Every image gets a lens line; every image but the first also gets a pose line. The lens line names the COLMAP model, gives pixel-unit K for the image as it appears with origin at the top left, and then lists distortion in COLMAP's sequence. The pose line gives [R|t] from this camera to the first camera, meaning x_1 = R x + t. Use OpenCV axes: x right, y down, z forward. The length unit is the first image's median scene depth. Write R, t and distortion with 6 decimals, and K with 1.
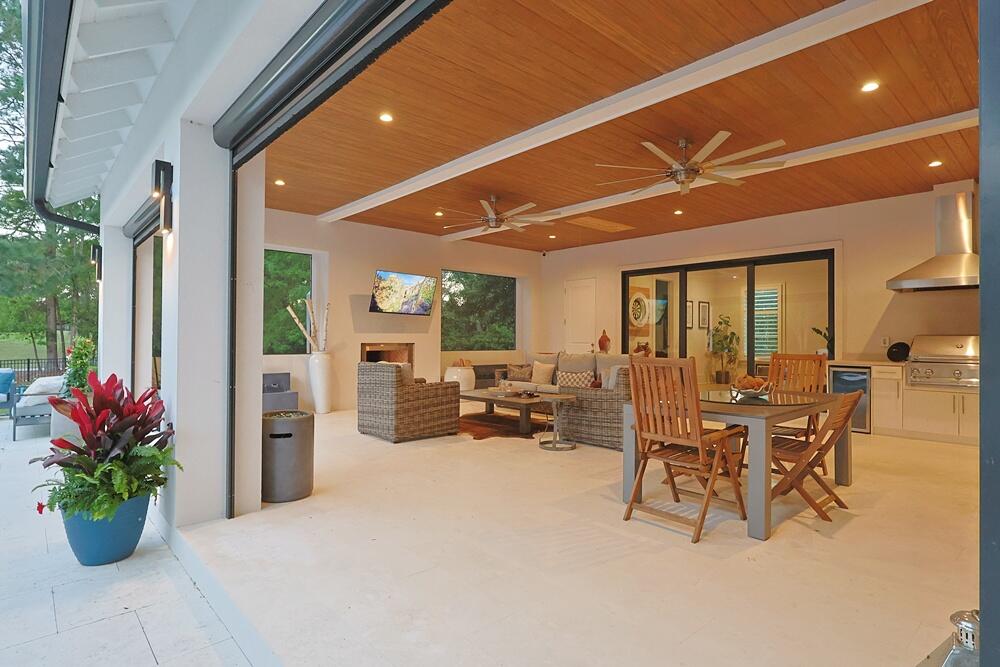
lens RADIAL K [[528.6, 0, 500.0], [0, 528.6, 333.5], [0, 0, 1]] dist [-0.000656, -0.000225]
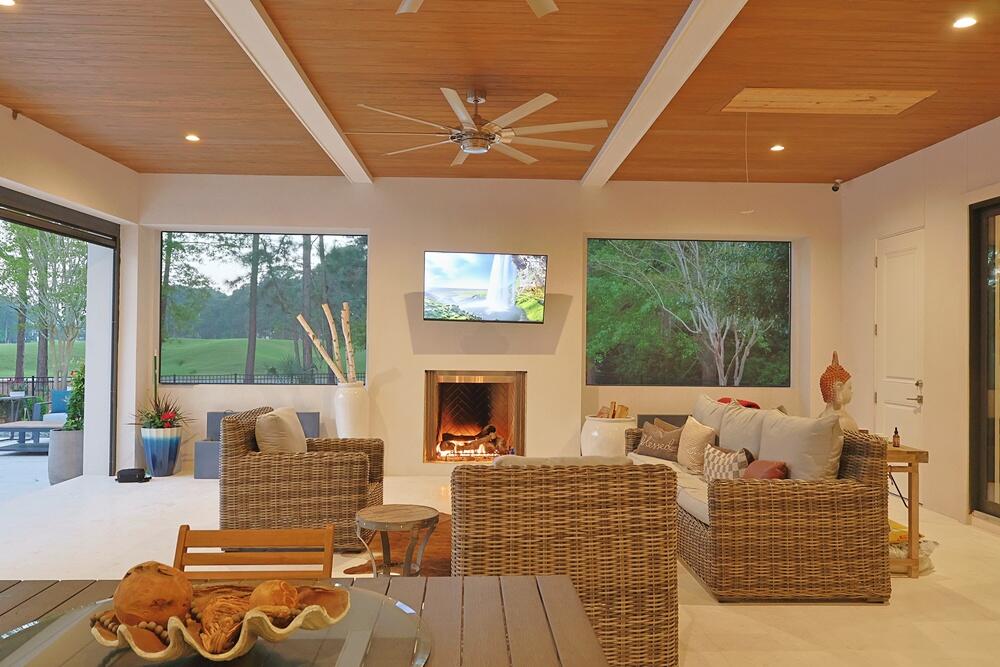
lens RADIAL K [[768.2, 0, 500.0], [0, 768.2, 333.5], [0, 0, 1]] dist [-0.001613, 0.000398]
pose [[0.760439, -0.006365, -0.649378, 0.453510], [0.000544, 0.999958, -0.009164, -0.019621], [0.649409, 0.006615, 0.760411, 0.432717]]
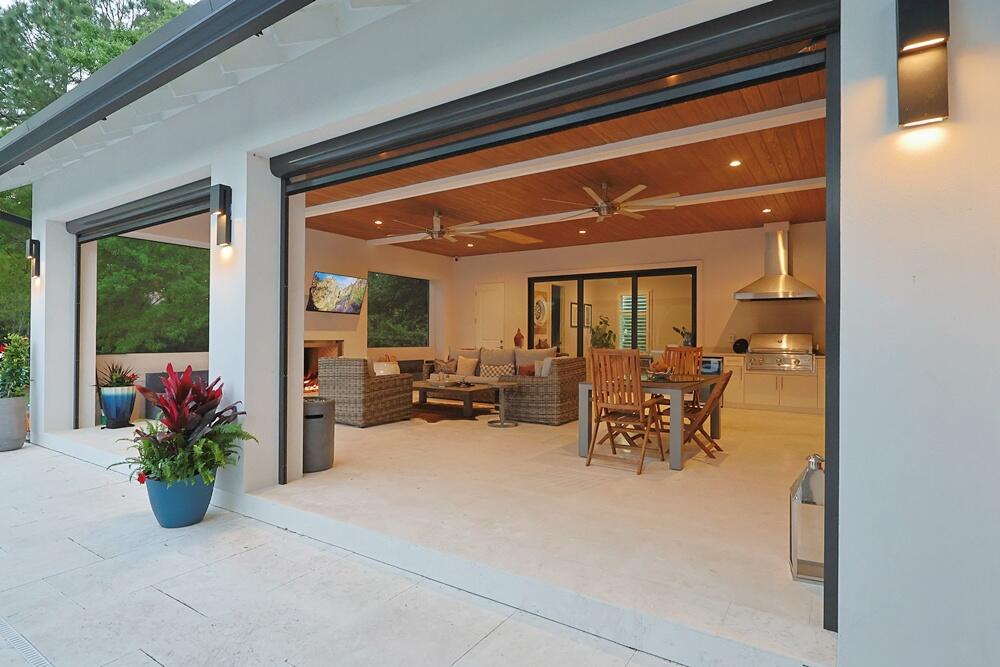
lens RADIAL K [[528.6, 0, 500.0], [0, 528.6, 333.5], [0, 0, 1]] dist [-0.000656, -0.000225]
pose [[0.969168, 0.001122, 0.246398, -0.150455], [-0.002305, 0.999987, 0.004510, -0.001098], [-0.246390, -0.004939, 0.969158, -0.134115]]
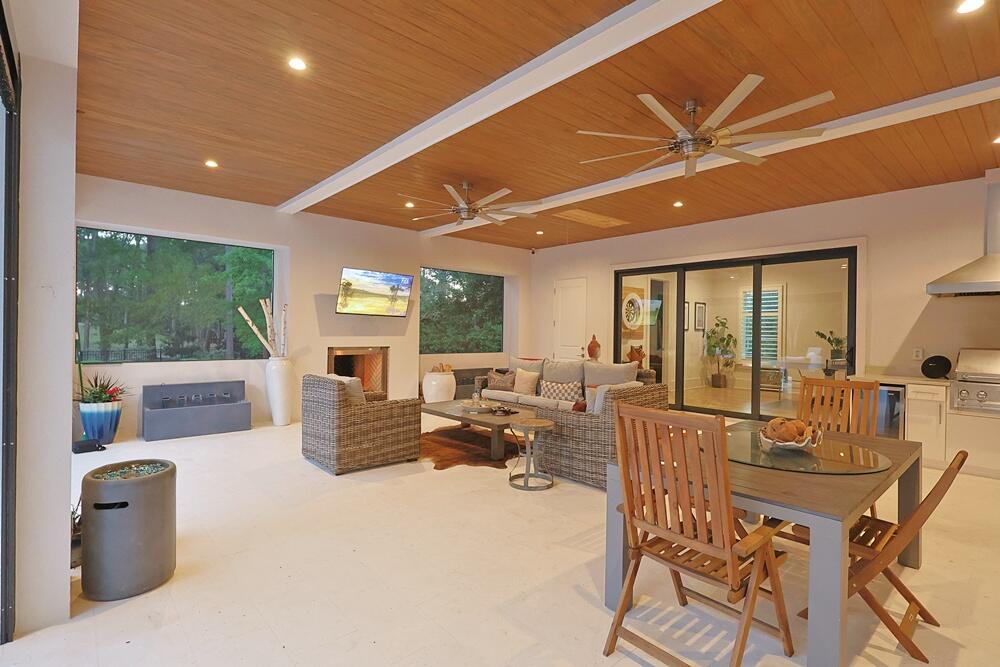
lens RADIAL K [[487.3, 0, 500.0], [0, 487.3, 333.5], [0, 0, 1]] dist [-0.002333, 0.000135]
pose [[0.999932, 0.007292, -0.009119, 0.049877], [-0.007173, 0.999891, 0.012919, -0.021831], [0.009212, -0.012852, 0.999875, 0.185586]]
